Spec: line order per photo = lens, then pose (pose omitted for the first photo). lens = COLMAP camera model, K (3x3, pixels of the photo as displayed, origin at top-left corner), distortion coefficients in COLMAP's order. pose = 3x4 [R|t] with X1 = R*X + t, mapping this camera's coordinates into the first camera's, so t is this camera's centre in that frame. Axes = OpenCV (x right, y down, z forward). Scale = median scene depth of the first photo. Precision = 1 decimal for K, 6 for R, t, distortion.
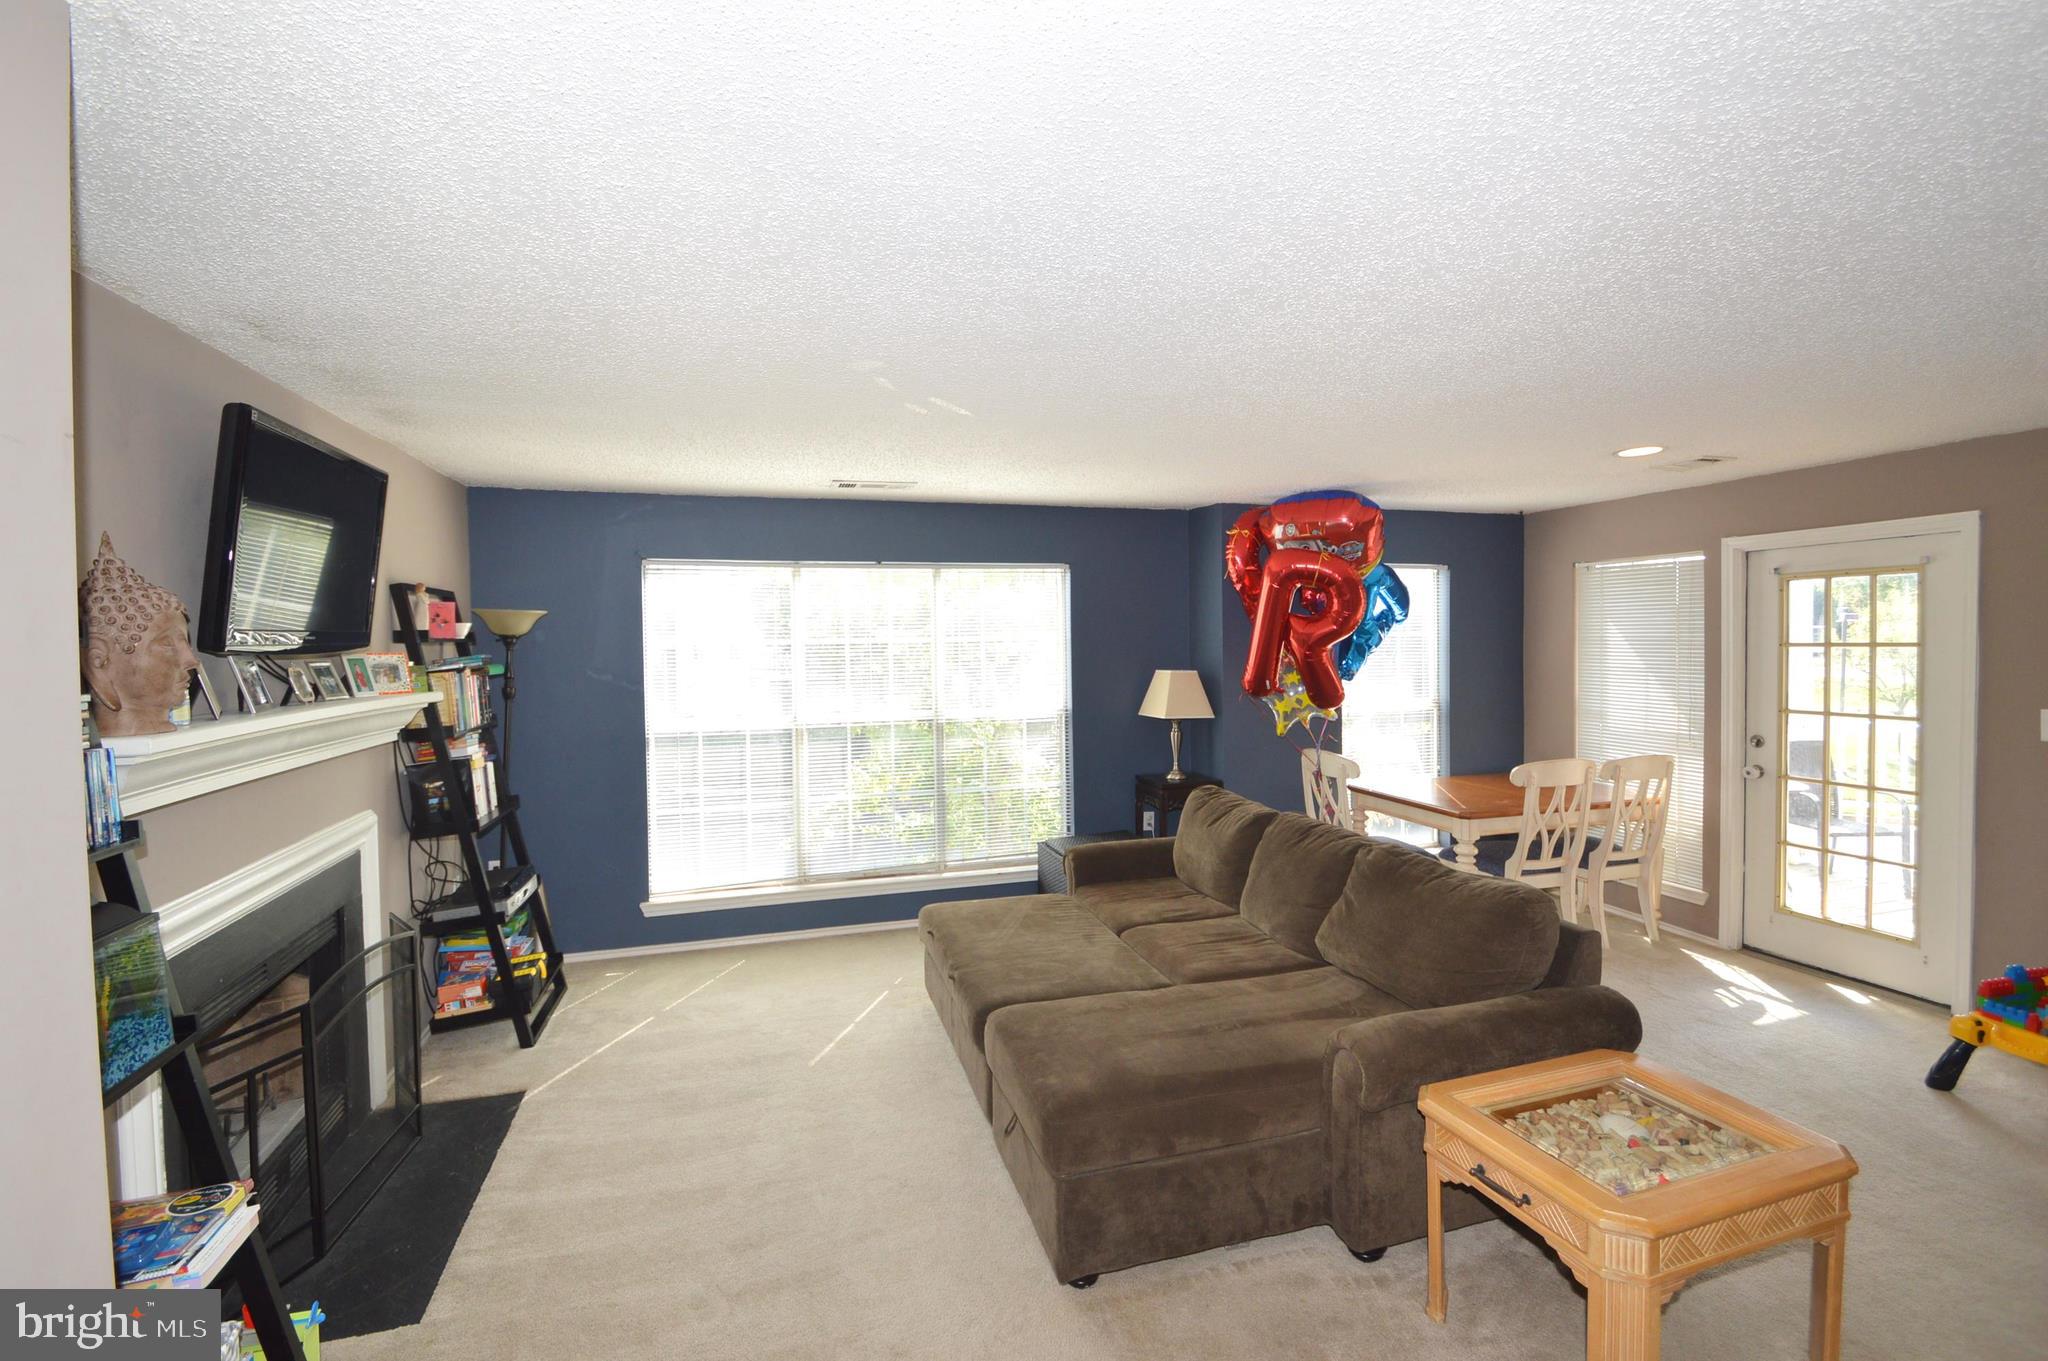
lens RADIAL K [[904.1, 0, 1026.0], [0, 904.1, 658.0], [0, 0, 1]] dist [0.011094, -0.016703]
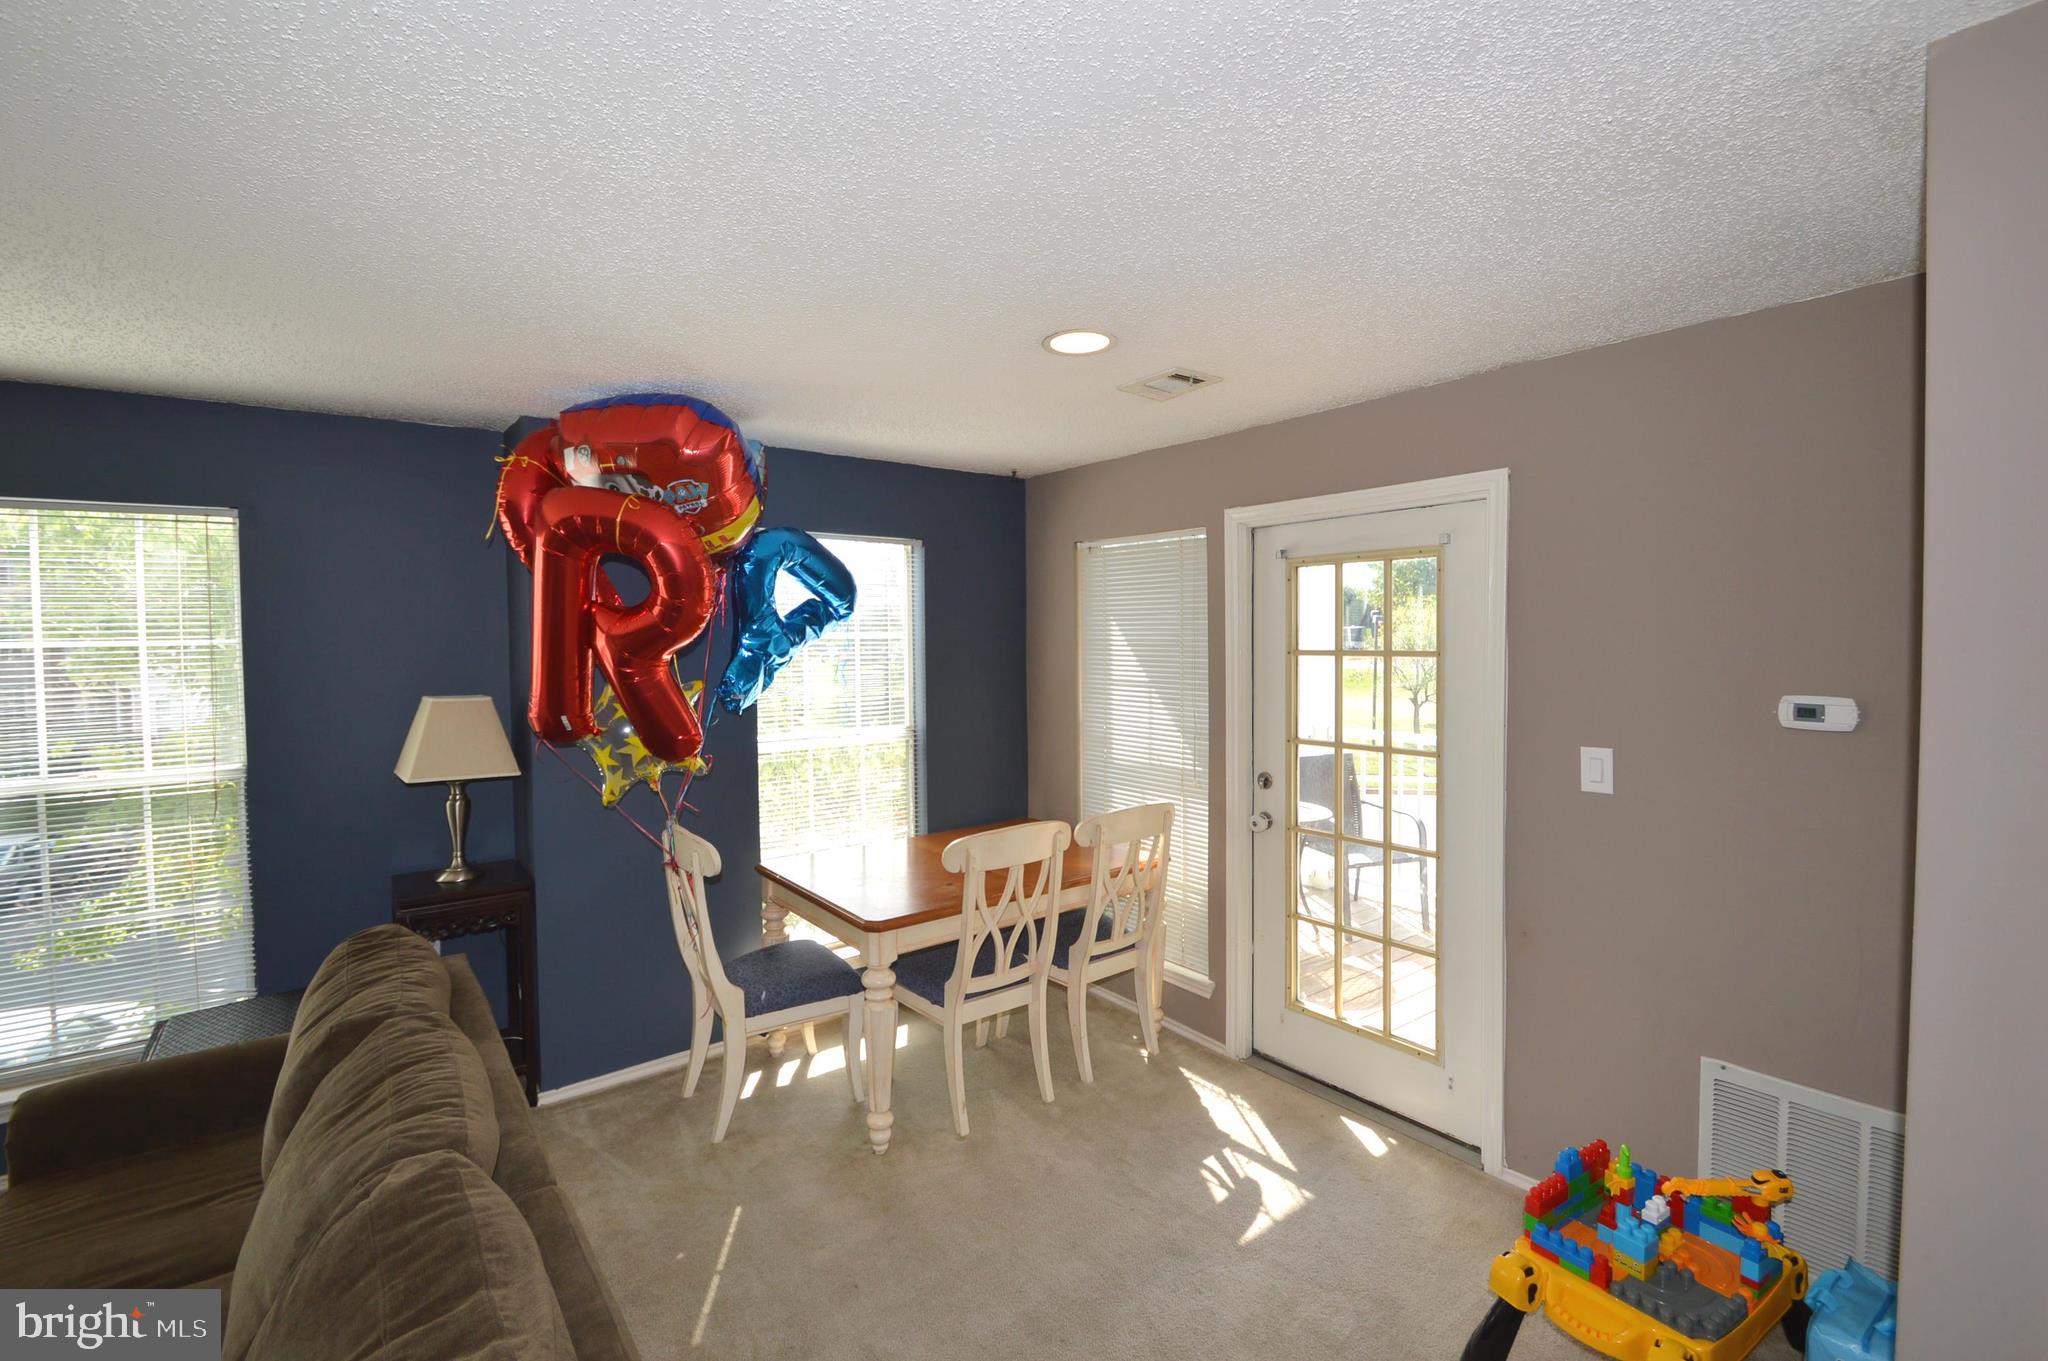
lens RADIAL K [[904.1, 0, 1026.0], [0, 904.1, 658.0], [0, 0, 1]] dist [0.011094, -0.016703]
pose [[0.934354, -0.007718, 0.356263, 0.351355], [0.005923, 0.999964, 0.006131, -0.015591], [-0.356298, -0.003619, 0.934365, 0.362970]]
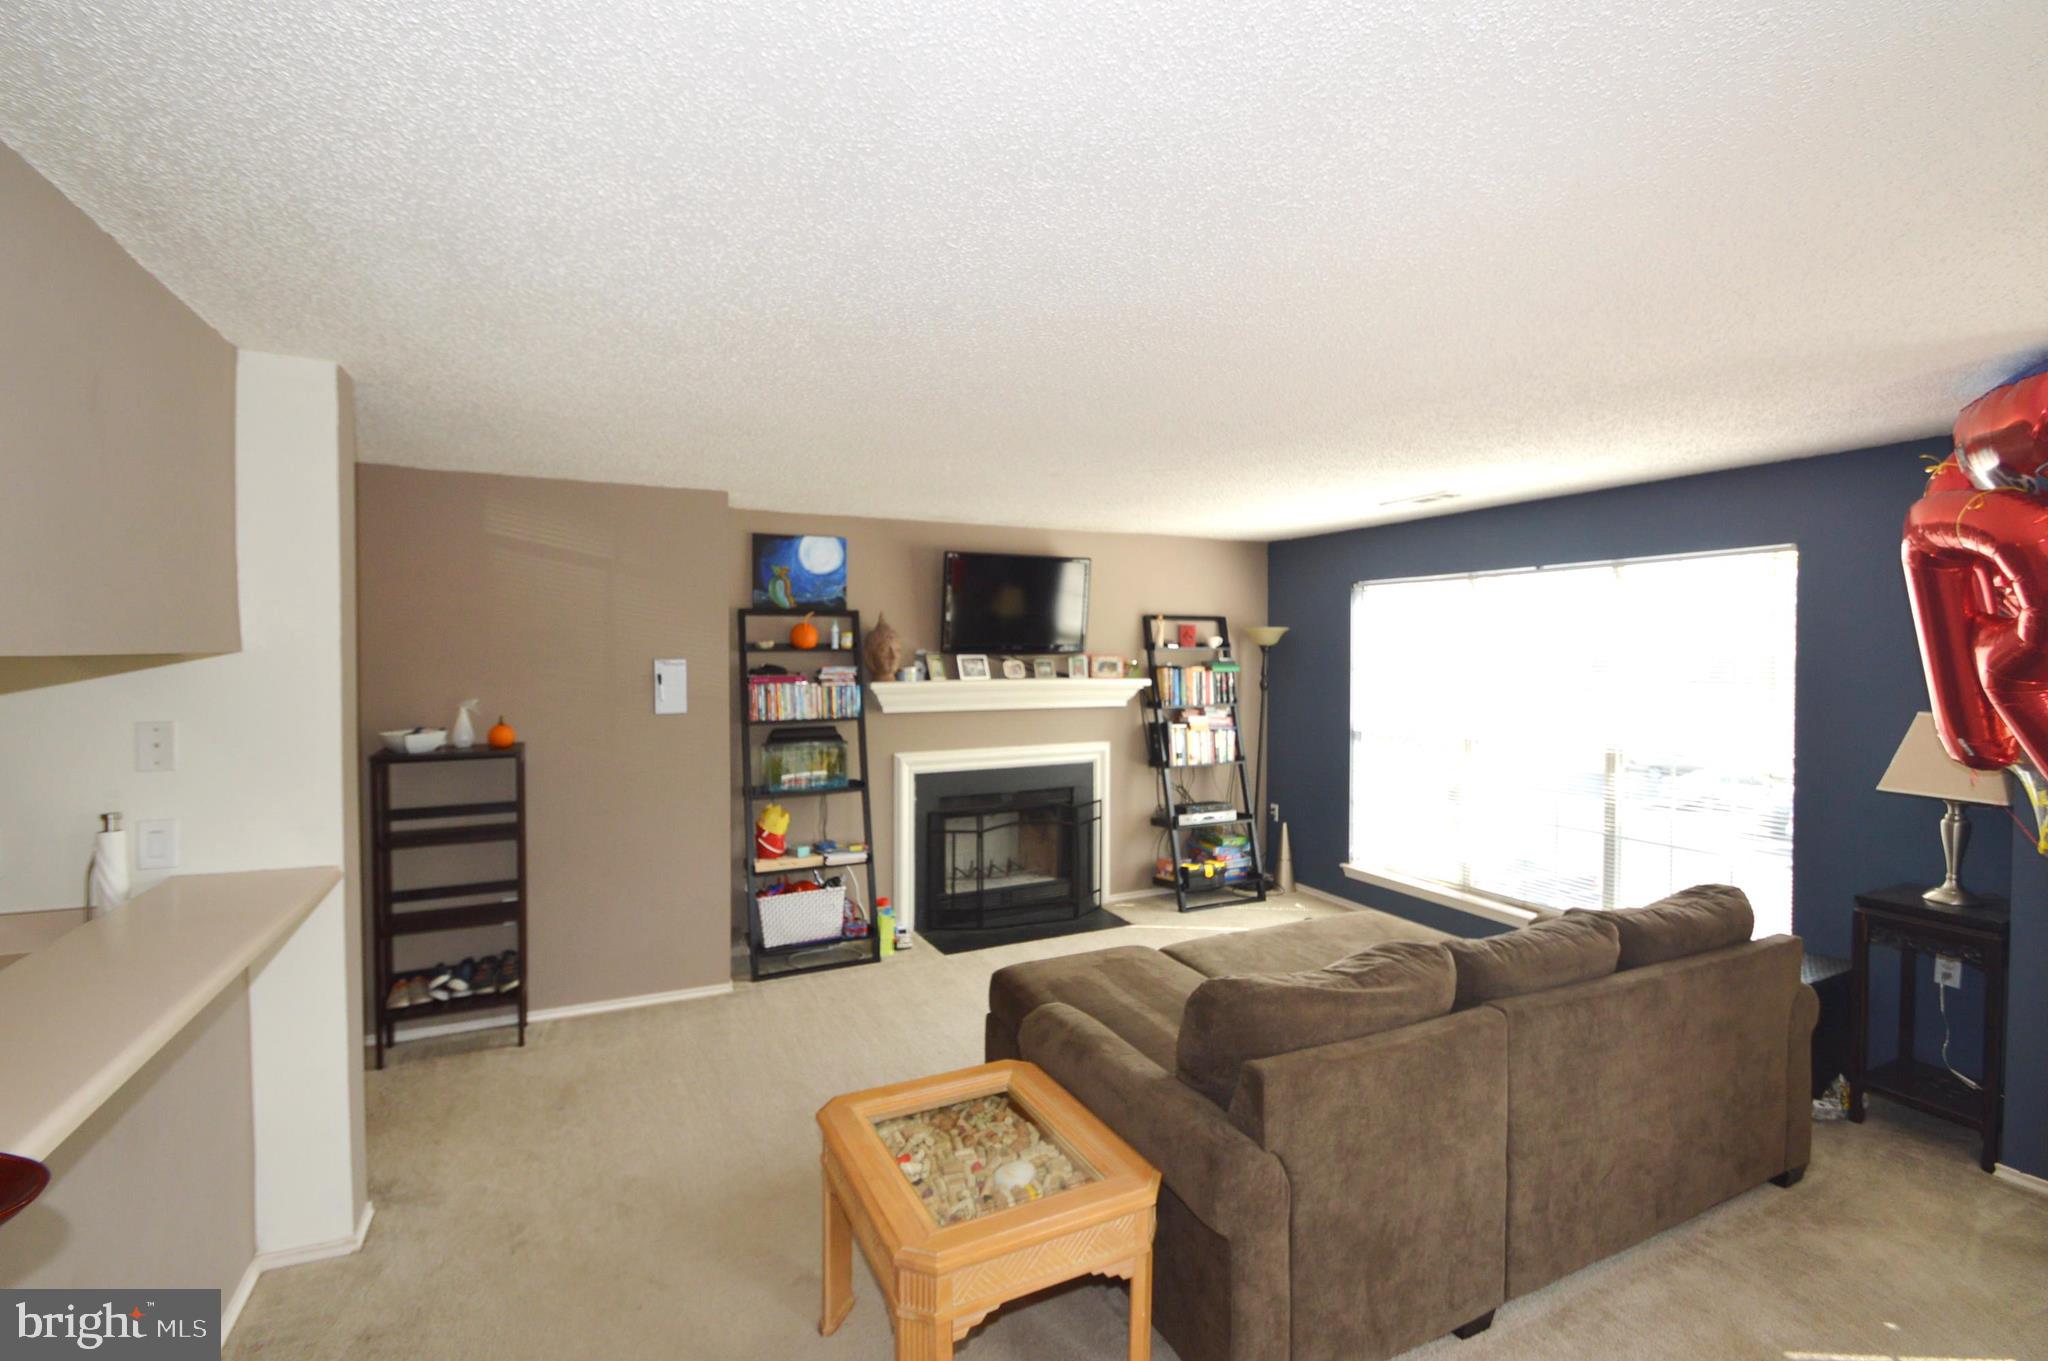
lens RADIAL K [[904.1, 0, 1026.0], [0, 904.1, 658.0], [0, 0, 1]] dist [0.011094, -0.016703]
pose [[0.160999, 0.023593, -0.986673, 0.724631], [-0.021314, 0.999564, 0.020423, -0.023196], [0.986724, 0.017742, 0.161432, 0.384052]]
